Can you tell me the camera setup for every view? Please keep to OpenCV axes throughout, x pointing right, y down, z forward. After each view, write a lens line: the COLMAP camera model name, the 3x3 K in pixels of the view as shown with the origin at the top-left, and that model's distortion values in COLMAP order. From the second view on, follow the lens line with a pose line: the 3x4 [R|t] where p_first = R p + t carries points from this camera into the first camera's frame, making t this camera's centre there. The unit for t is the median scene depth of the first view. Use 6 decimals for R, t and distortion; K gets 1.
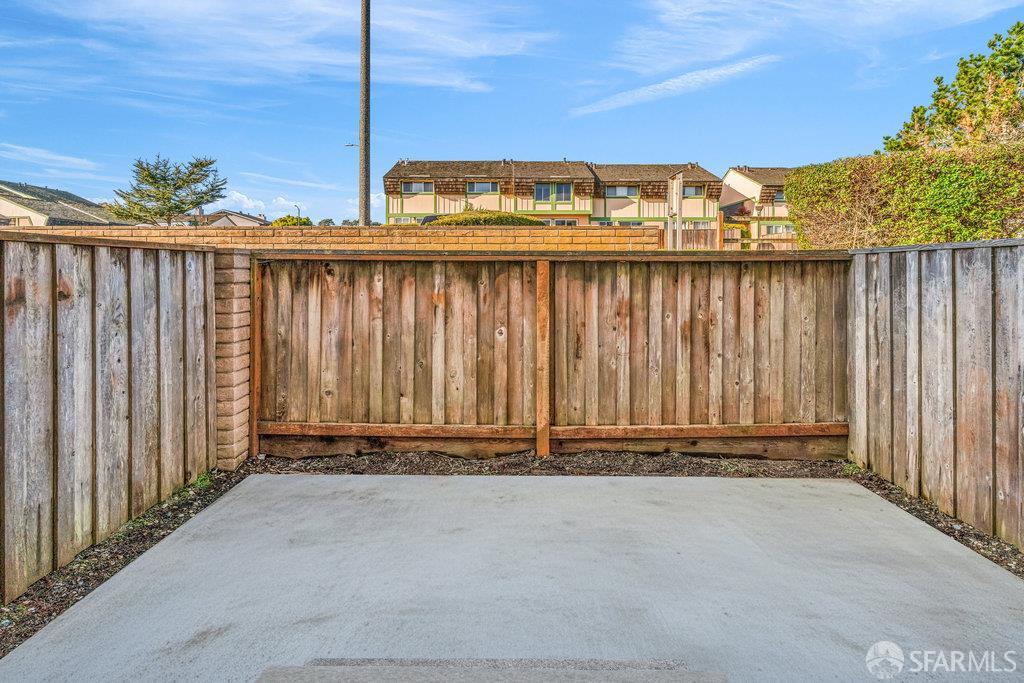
lens RADIAL K [[517.5, 0, 504.9], [0, 517.5, 268.3], [0, 0, 1]] dist [0.003445, 0.000073]
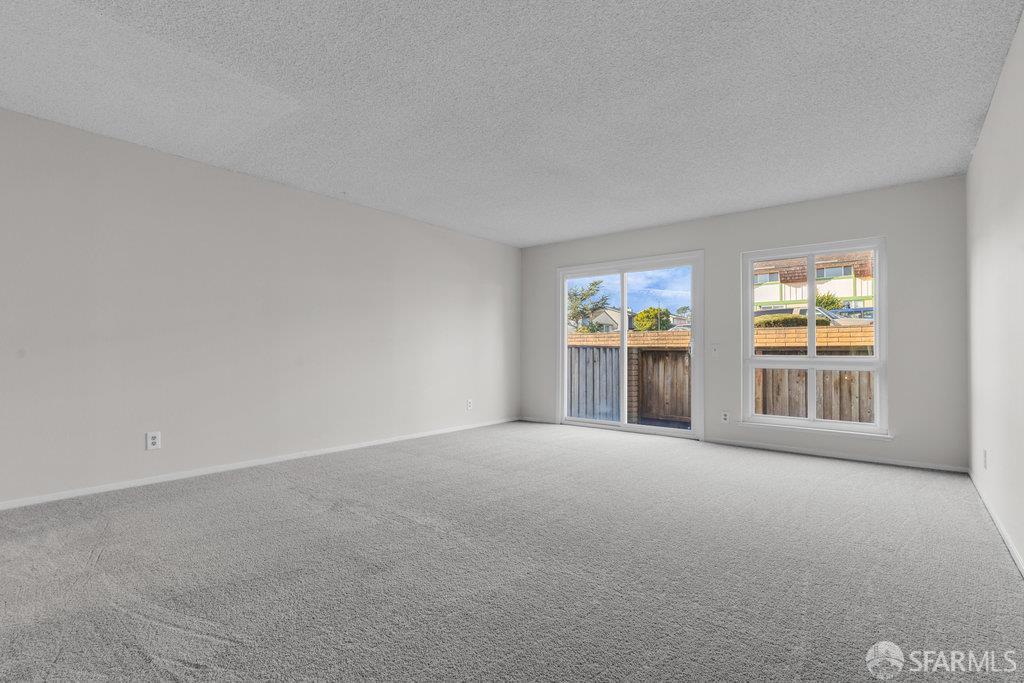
lens RADIAL K [[484.1, 0, 513.7], [0, 484.1, 345.2], [0, 0, 1]] dist [-0.002785, -0.000930]
pose [[0.782033, -0.009788, -0.623161, 0.545208], [0.001852, 0.999909, -0.013382, -0.012186], [0.623235, 0.009310, 0.781979, -1.309536]]
